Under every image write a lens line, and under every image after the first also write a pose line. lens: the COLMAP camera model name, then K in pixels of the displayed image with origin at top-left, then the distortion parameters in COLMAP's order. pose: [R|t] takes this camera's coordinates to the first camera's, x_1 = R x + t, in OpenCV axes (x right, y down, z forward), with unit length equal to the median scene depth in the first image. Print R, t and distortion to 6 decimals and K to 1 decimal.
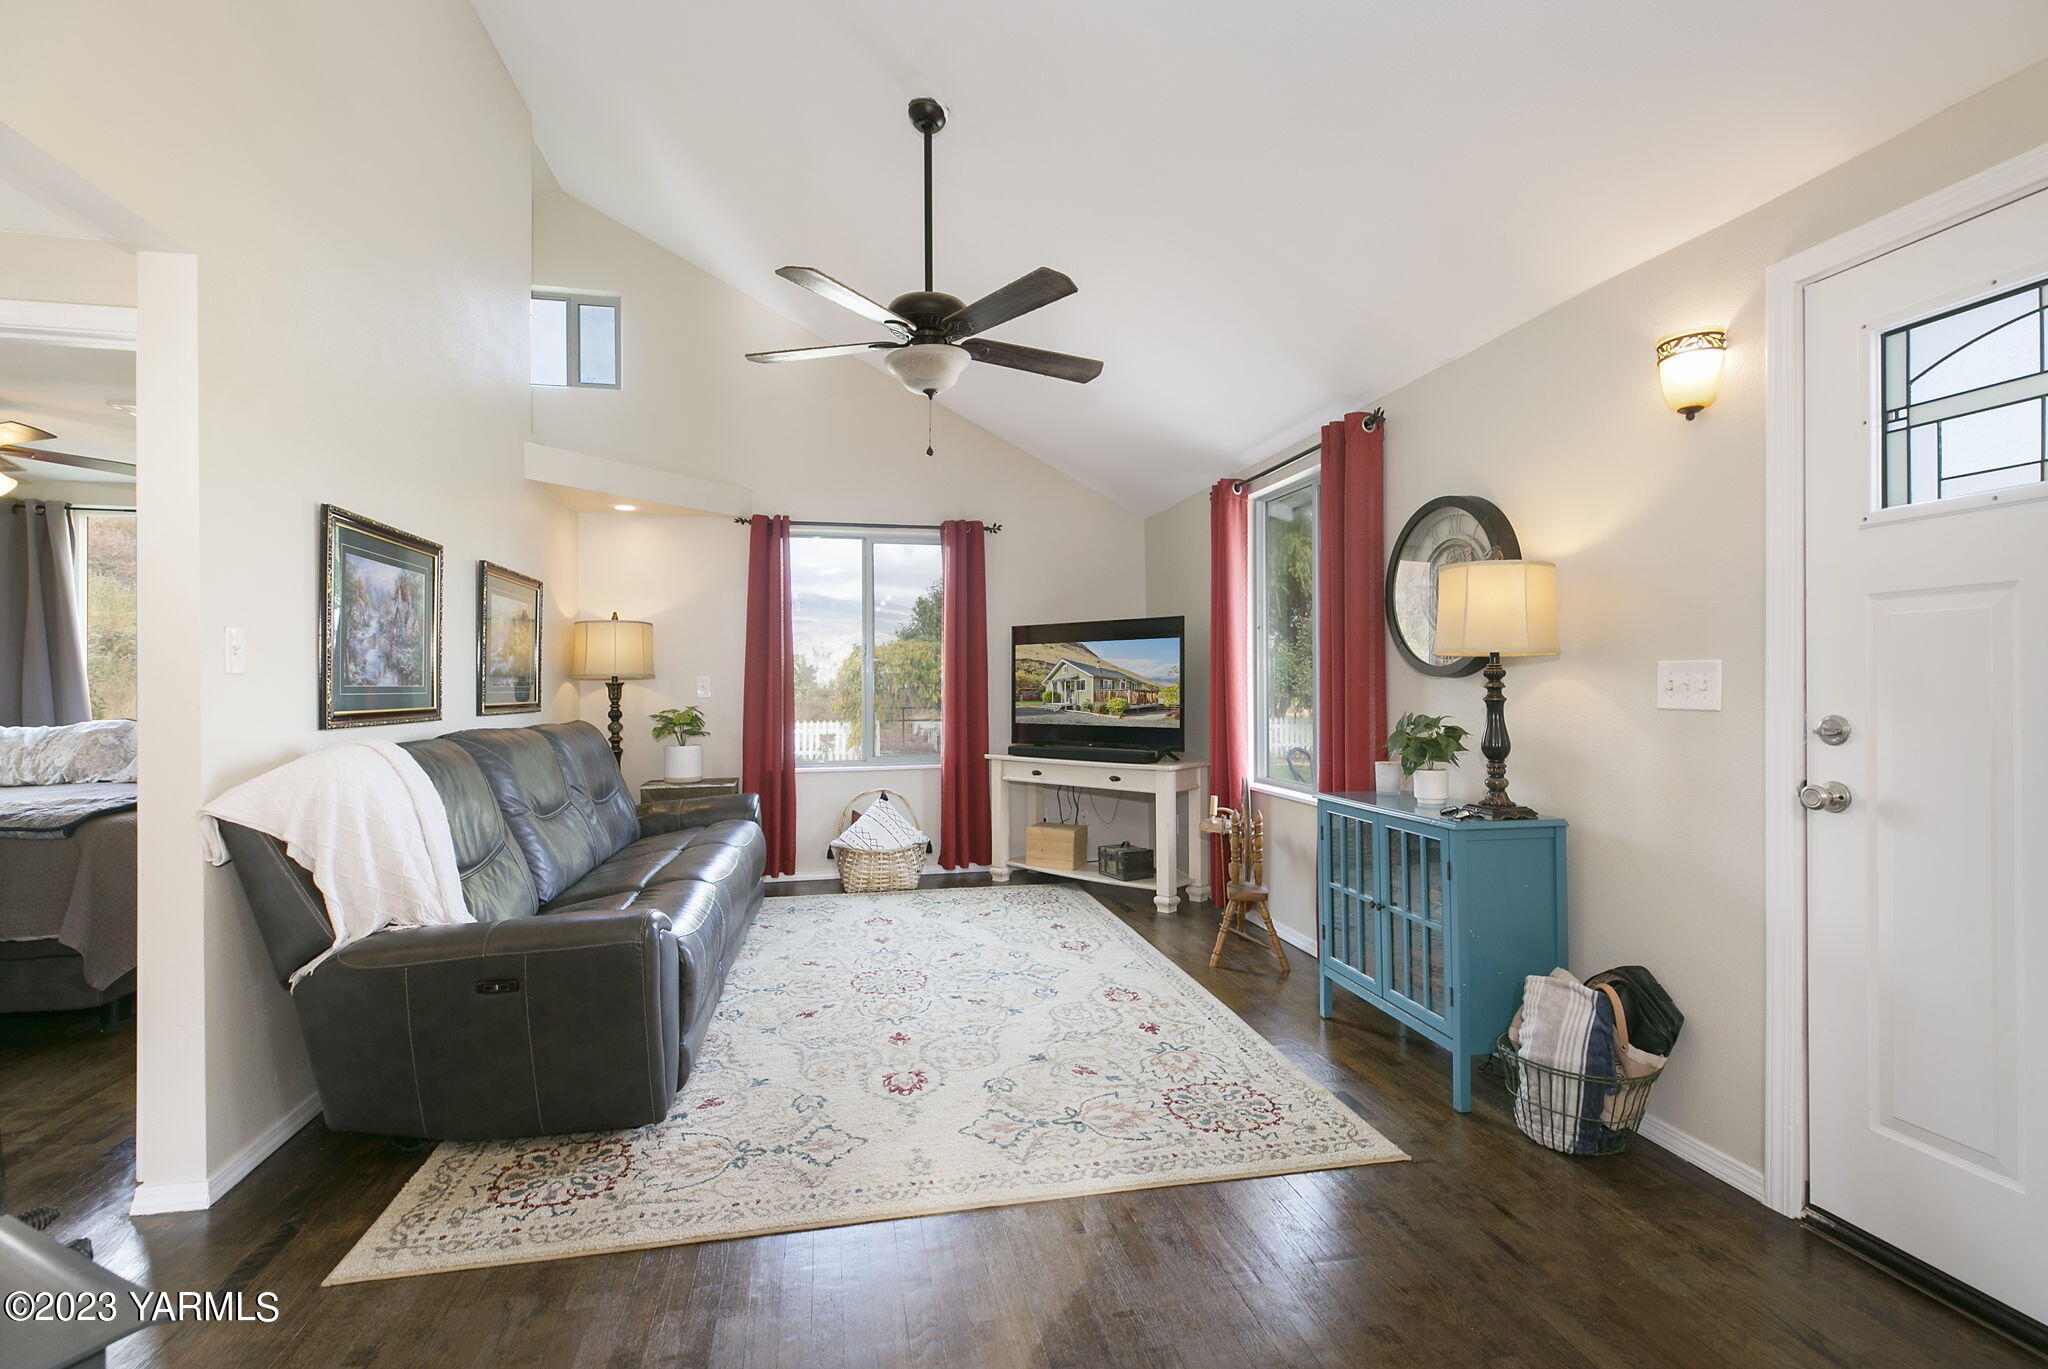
lens RADIAL K [[947.2, 0, 1026.6], [0, 947.2, 670.7], [0, 0, 1]] dist [-0.003735, -0.000212]
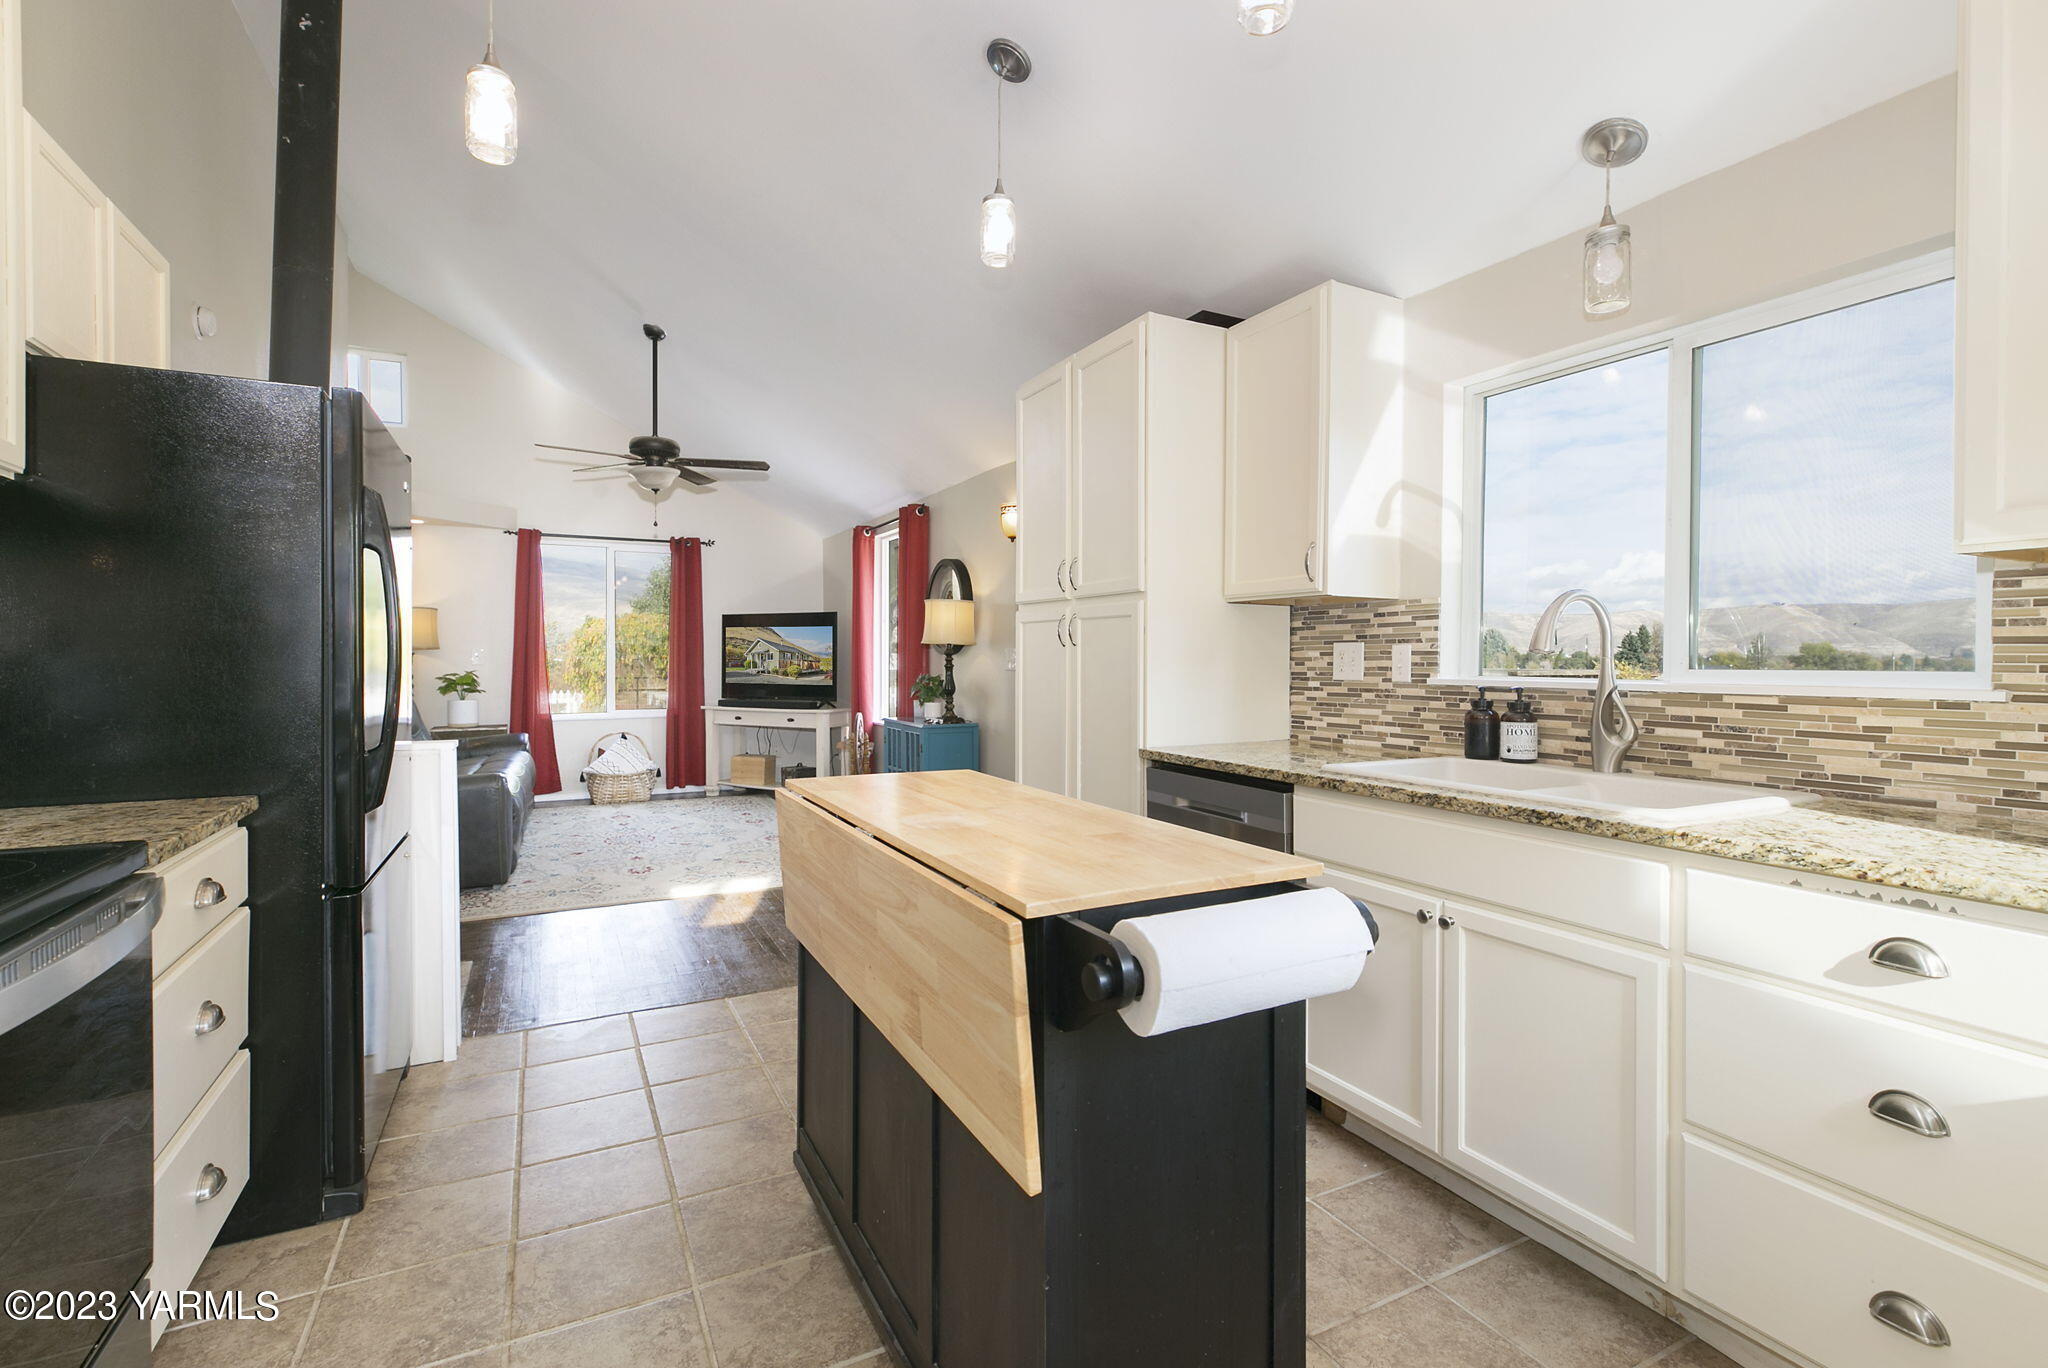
lens RADIAL K [[947.2, 0, 1026.6], [0, 947.2, 670.2], [0, 0, 1]] dist [-0.003735, -0.000212]
pose [[0.965946, 0.002478, 0.258731, 0.061603], [-0.010551, 0.999500, 0.029821, -0.011287], [-0.258527, -0.031535, 0.965489, -0.499408]]
